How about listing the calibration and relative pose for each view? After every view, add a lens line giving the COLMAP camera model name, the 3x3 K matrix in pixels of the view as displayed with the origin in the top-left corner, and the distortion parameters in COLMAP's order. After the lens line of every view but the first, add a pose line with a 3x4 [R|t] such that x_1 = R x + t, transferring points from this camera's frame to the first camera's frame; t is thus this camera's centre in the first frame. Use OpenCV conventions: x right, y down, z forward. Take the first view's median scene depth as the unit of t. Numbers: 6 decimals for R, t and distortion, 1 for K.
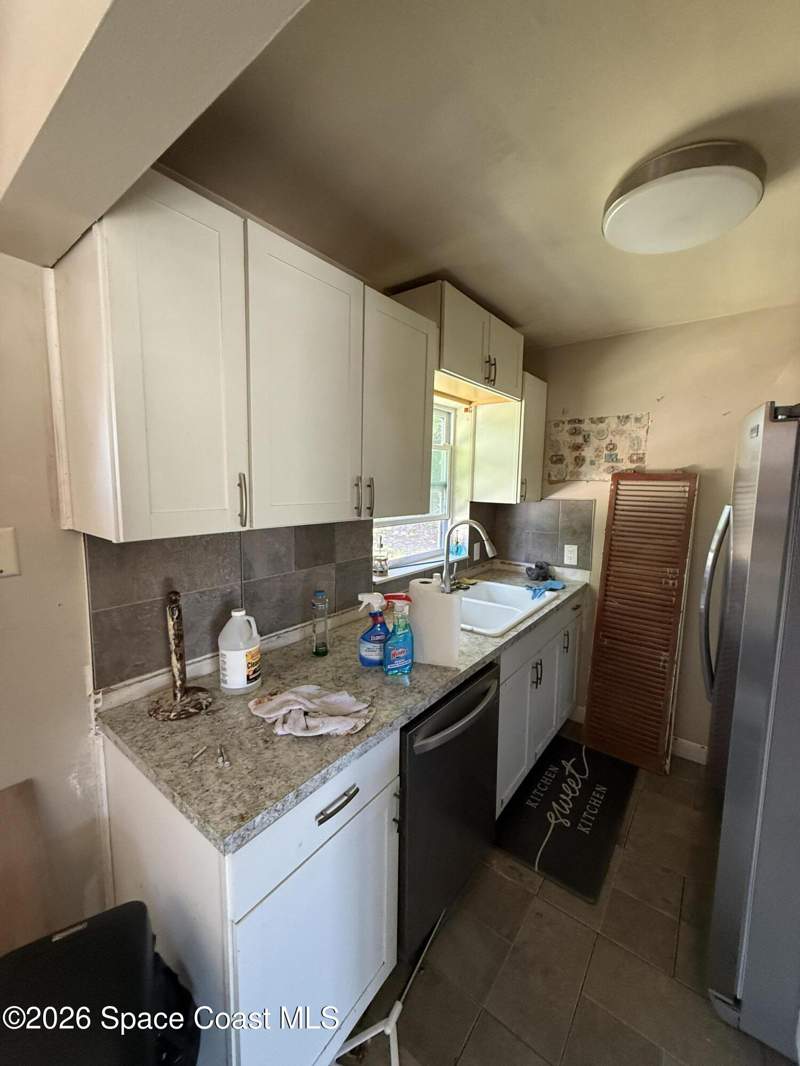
lens RADIAL K [[425.5, 0, 398.7], [0, 425.5, 531.1], [0, 0, 1]] dist [0.001551, -0.000171]
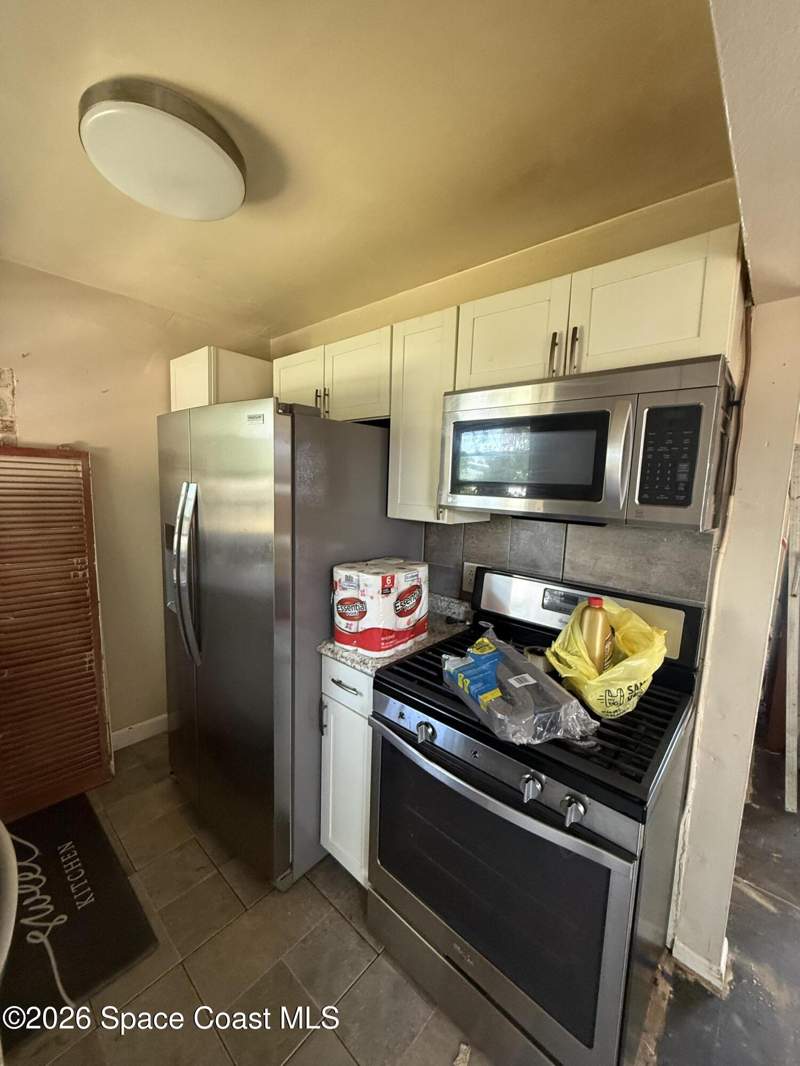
lens RADIAL K [[425.5, 0, 400.1], [0, 425.5, 532.0], [0, 0, 1]] dist [0.001551, -0.000171]
pose [[0.068192, -0.124490, 0.989875, -0.183259], [0.087805, 0.989083, 0.118342, -0.012167], [-0.993801, 0.078846, 0.078379, 0.263404]]
